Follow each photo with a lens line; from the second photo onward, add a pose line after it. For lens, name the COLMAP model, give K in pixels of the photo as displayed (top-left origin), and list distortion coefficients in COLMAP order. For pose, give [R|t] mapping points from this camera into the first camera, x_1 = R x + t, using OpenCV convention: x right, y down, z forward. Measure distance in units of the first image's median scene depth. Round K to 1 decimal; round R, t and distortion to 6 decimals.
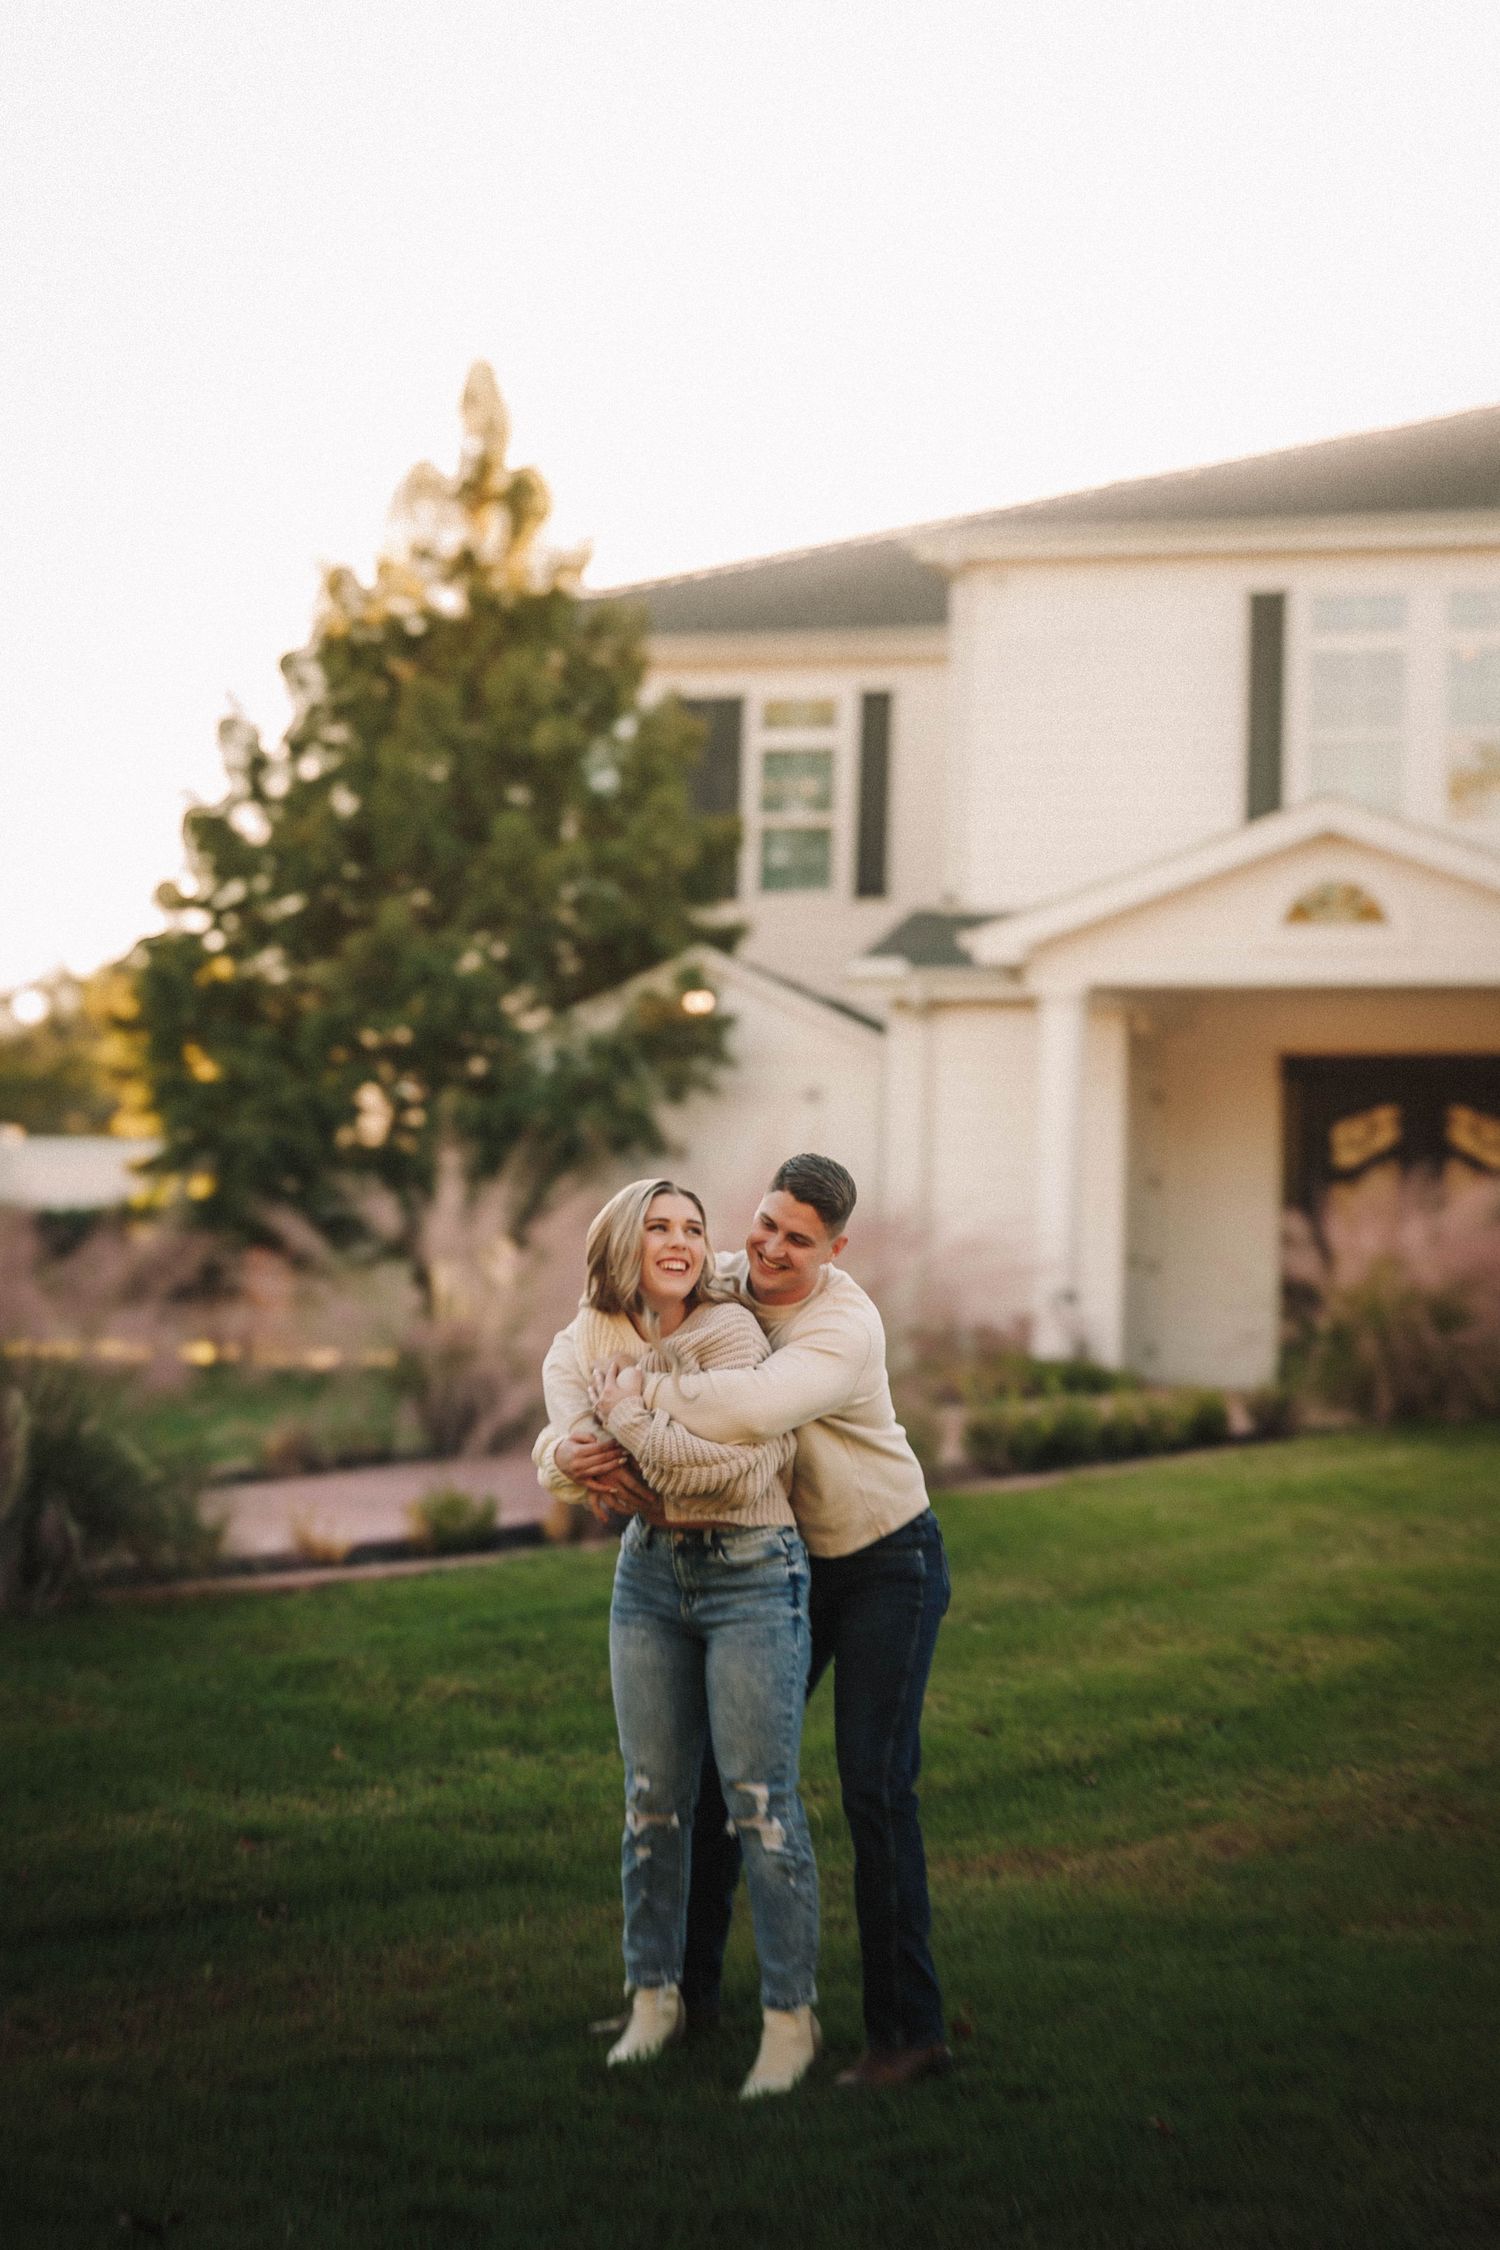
lens RADIAL K [[3438.1, 0, 751.1], [0, 3438.1, 967.5], [0, 0, 1]] dist [0.018379, 0.119612]
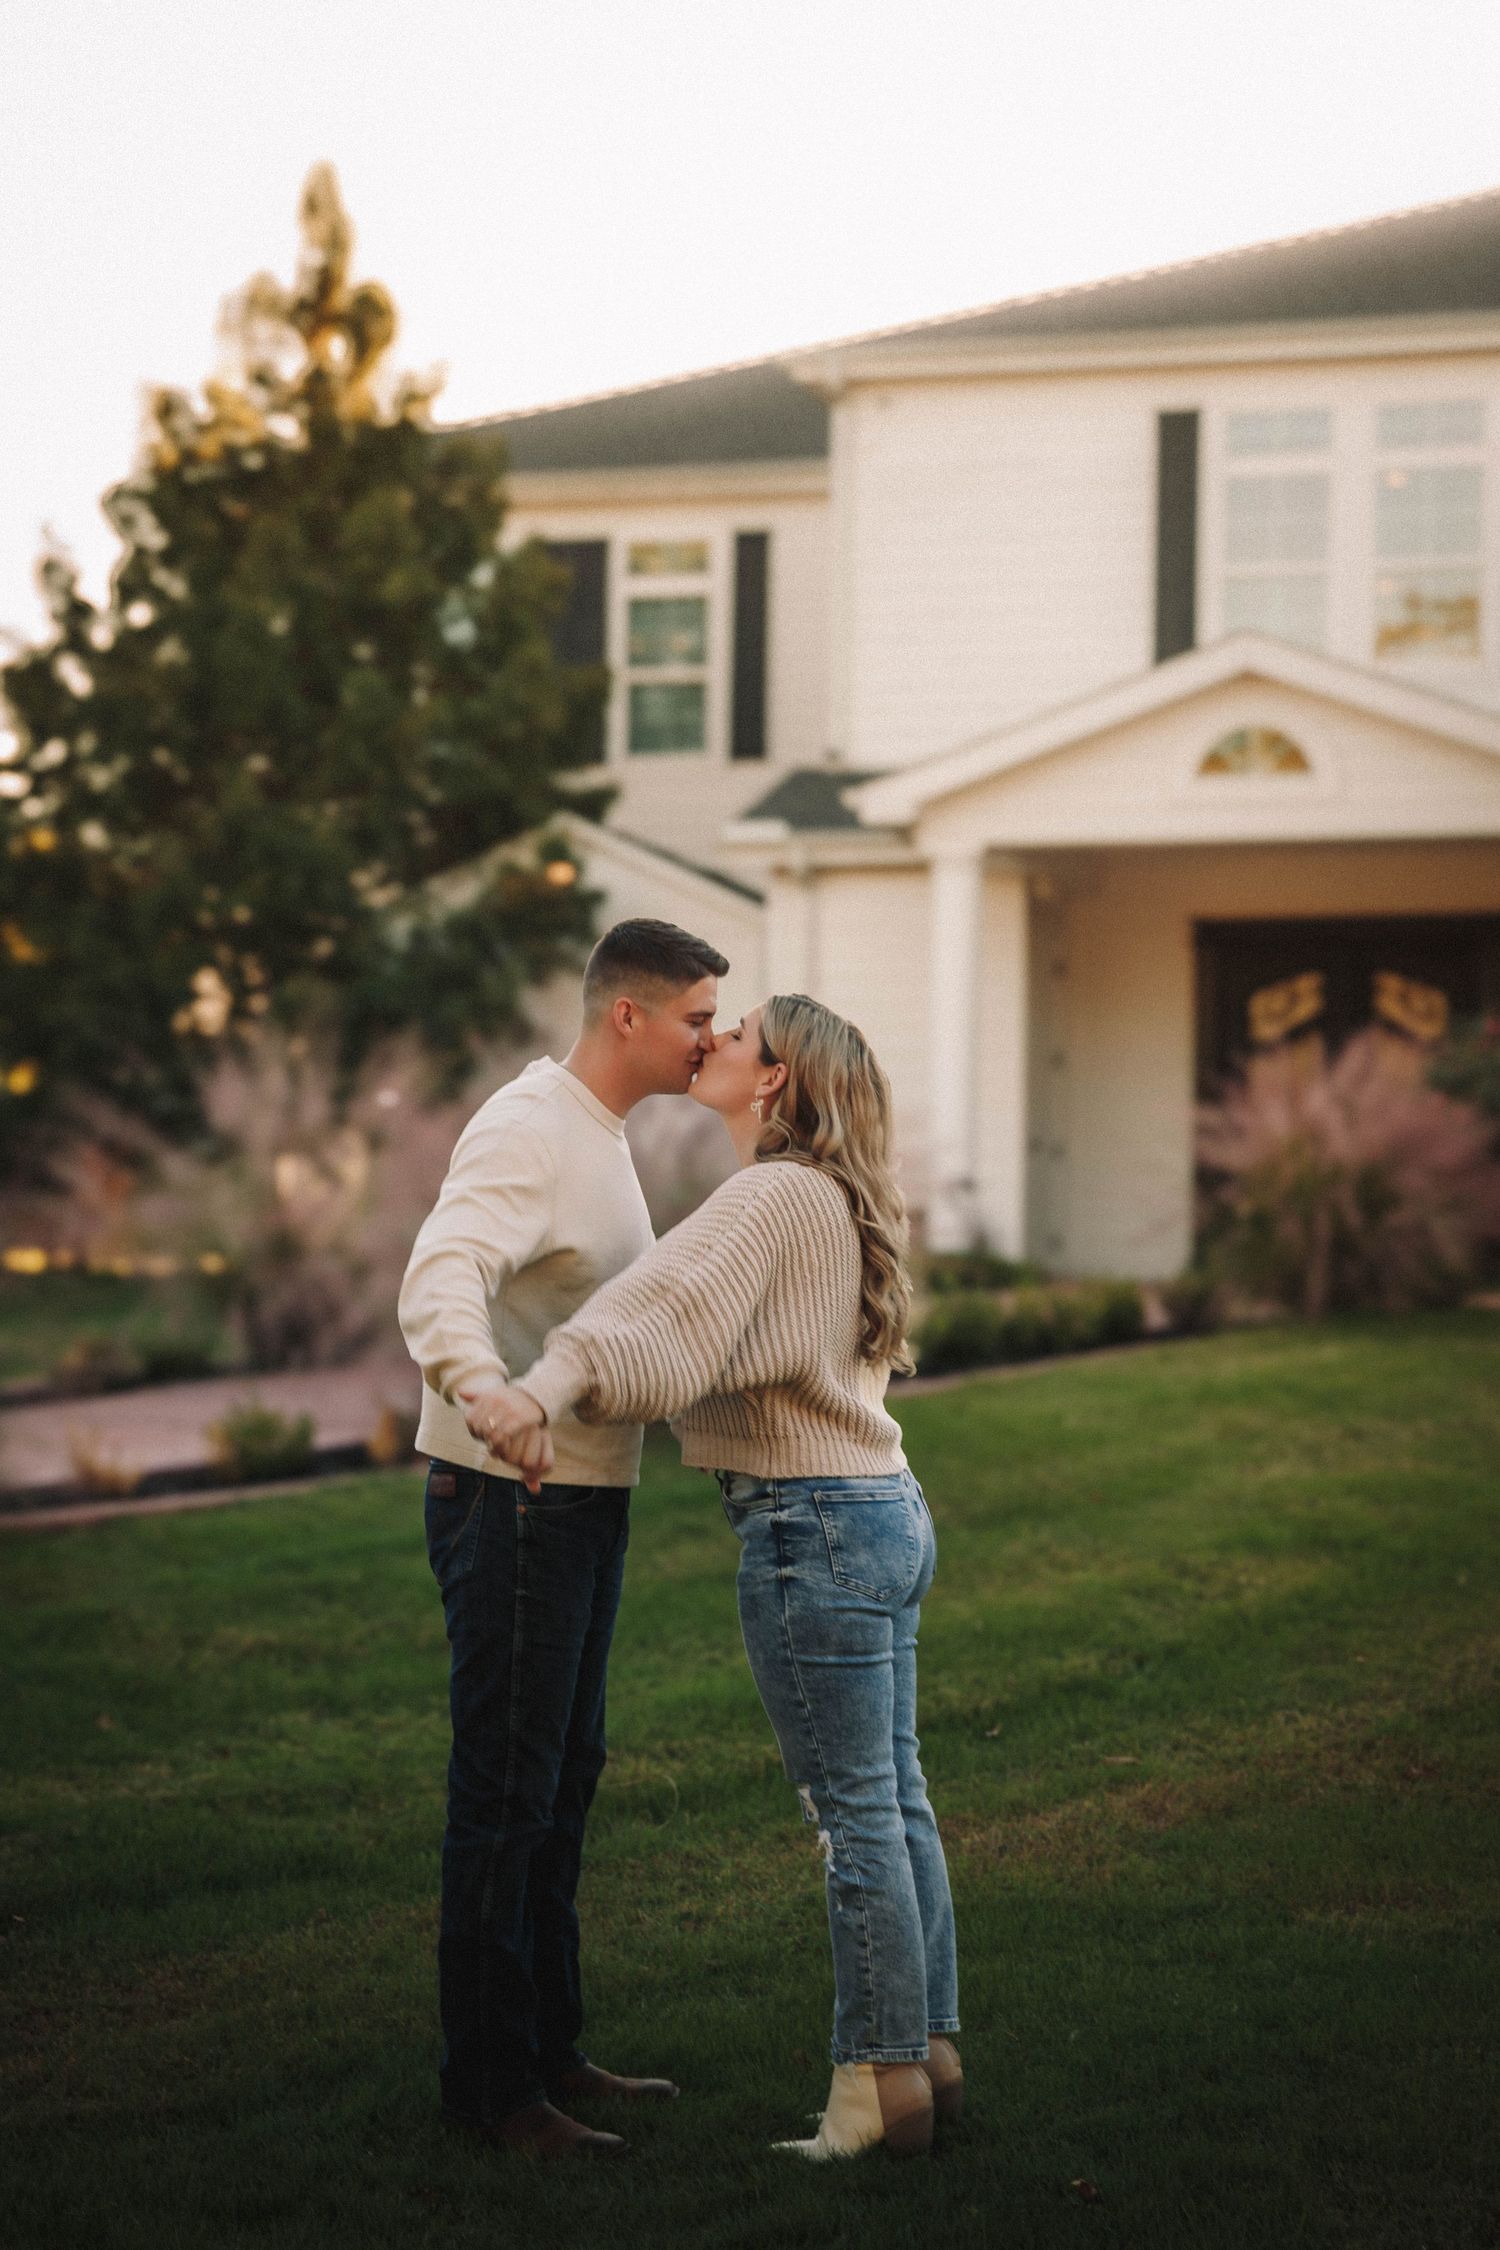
lens RADIAL K [[4543.4, 0, 750.0], [0, 4543.4, 1125.0], [0, 0, 1]] dist [0.040735, 0.109681]
pose [[0.998882, -0.014748, 0.044922, -0.014724], [0.010760, 0.996083, 0.087764, -0.020622], [-0.046040, -0.087183, 0.995128, -0.154377]]
